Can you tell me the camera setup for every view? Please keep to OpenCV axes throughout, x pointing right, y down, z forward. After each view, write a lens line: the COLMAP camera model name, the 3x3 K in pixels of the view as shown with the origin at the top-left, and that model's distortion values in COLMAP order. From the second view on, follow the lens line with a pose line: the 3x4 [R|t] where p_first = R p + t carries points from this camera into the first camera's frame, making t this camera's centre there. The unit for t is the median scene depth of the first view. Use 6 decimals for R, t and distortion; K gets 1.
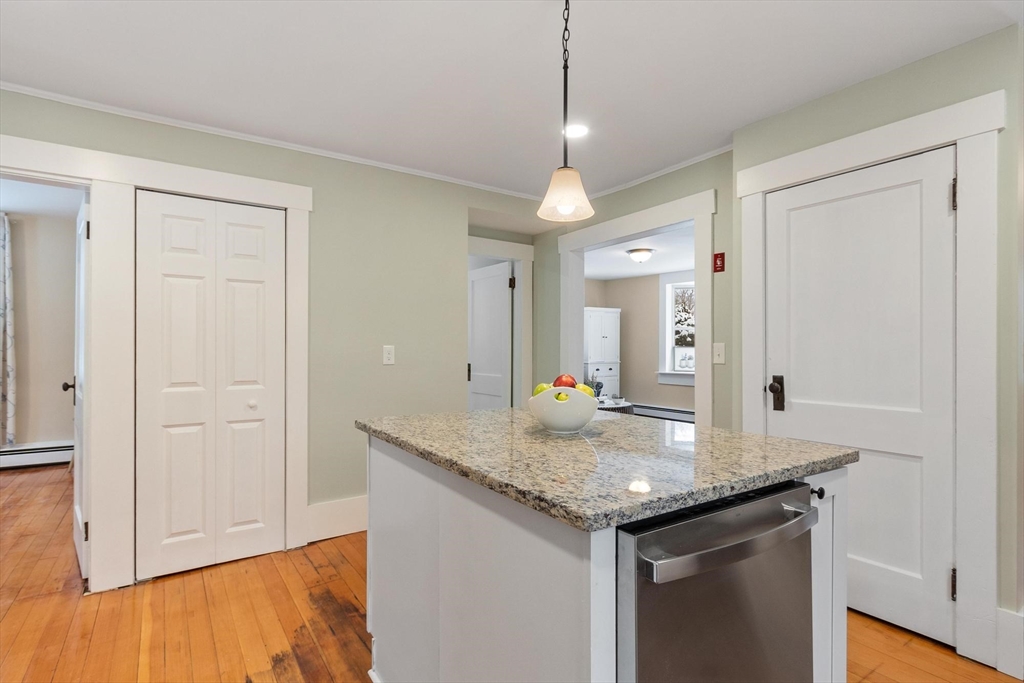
lens RADIAL K [[496.4, 0, 503.0], [0, 496.4, 343.5], [0, 0, 1]] dist [-0.000296, 0.000291]
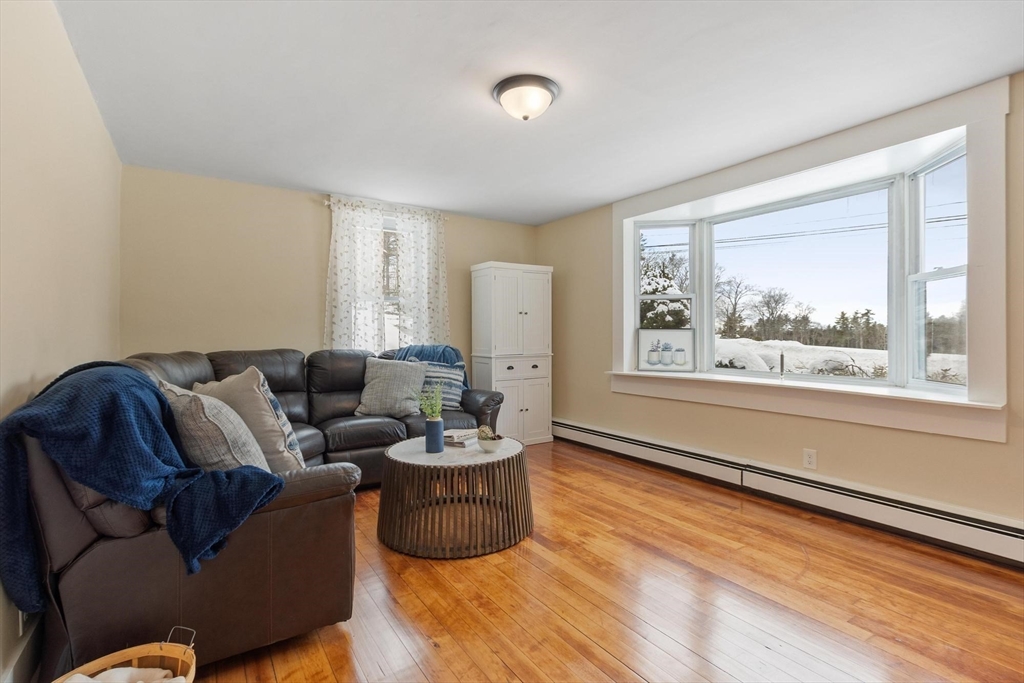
lens RADIAL K [[450.3, 0, 515.2], [0, 450.3, 338.7], [0, 0, 1]] dist [-0.001346, -0.000281]
pose [[0.999980, -0.003374, -0.005378, 0.202860], [0.003447, 0.999902, 0.013559, 0.010714], [0.005332, -0.013577, 0.999894, 0.471876]]
